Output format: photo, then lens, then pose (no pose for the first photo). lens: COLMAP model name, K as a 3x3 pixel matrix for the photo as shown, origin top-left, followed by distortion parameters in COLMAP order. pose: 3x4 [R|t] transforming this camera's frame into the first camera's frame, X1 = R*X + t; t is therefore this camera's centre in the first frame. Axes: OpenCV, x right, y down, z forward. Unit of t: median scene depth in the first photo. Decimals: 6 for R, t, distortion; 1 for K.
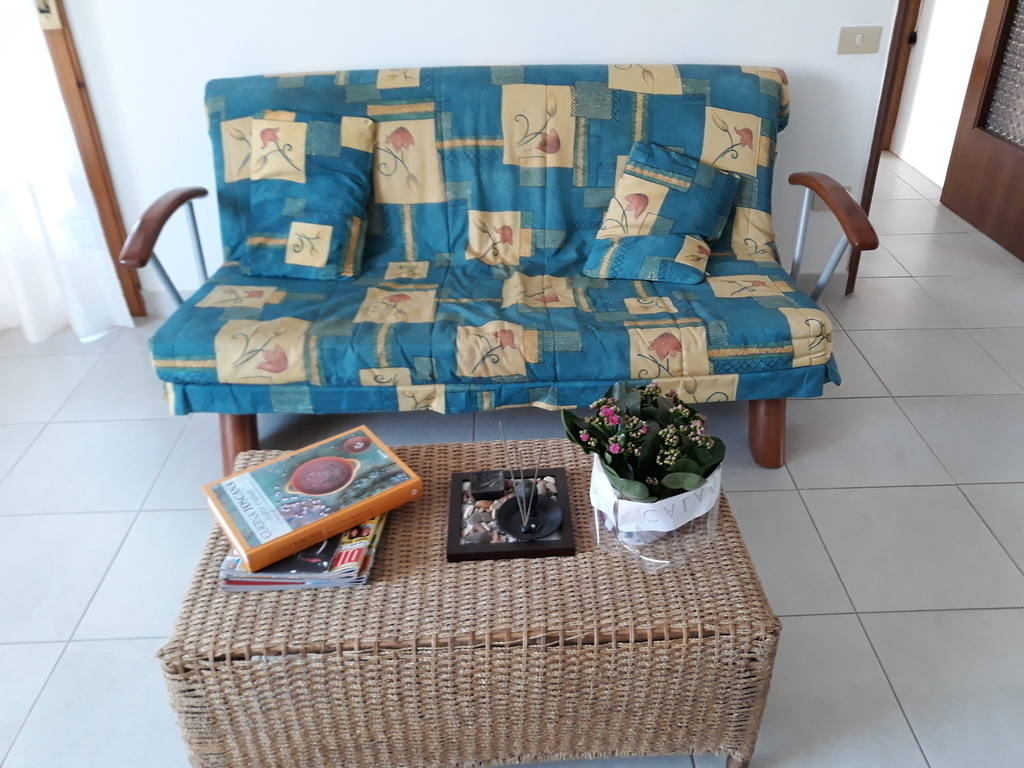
lens RADIAL K [[846.1, 0, 540.4], [0, 846.1, 378.7], [0, 0, 1]] dist [0.015622, -0.103482]
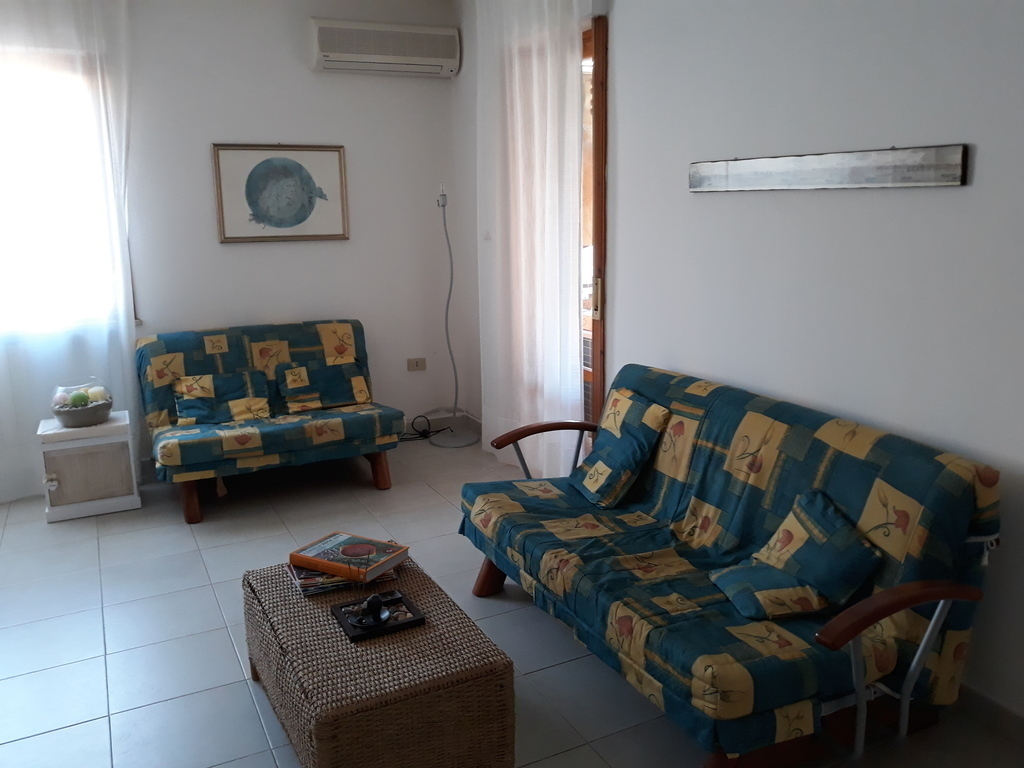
lens RADIAL K [[846.1, 0, 540.4], [0, 846.1, 378.7], [0, 0, 1]] dist [0.015622, -0.103482]
pose [[0.426097, 0.197016, -0.882964, 0.895798], [-0.465513, 0.884621, -0.027260, -0.214736], [0.775718, 0.422647, 0.468648, 0.174444]]
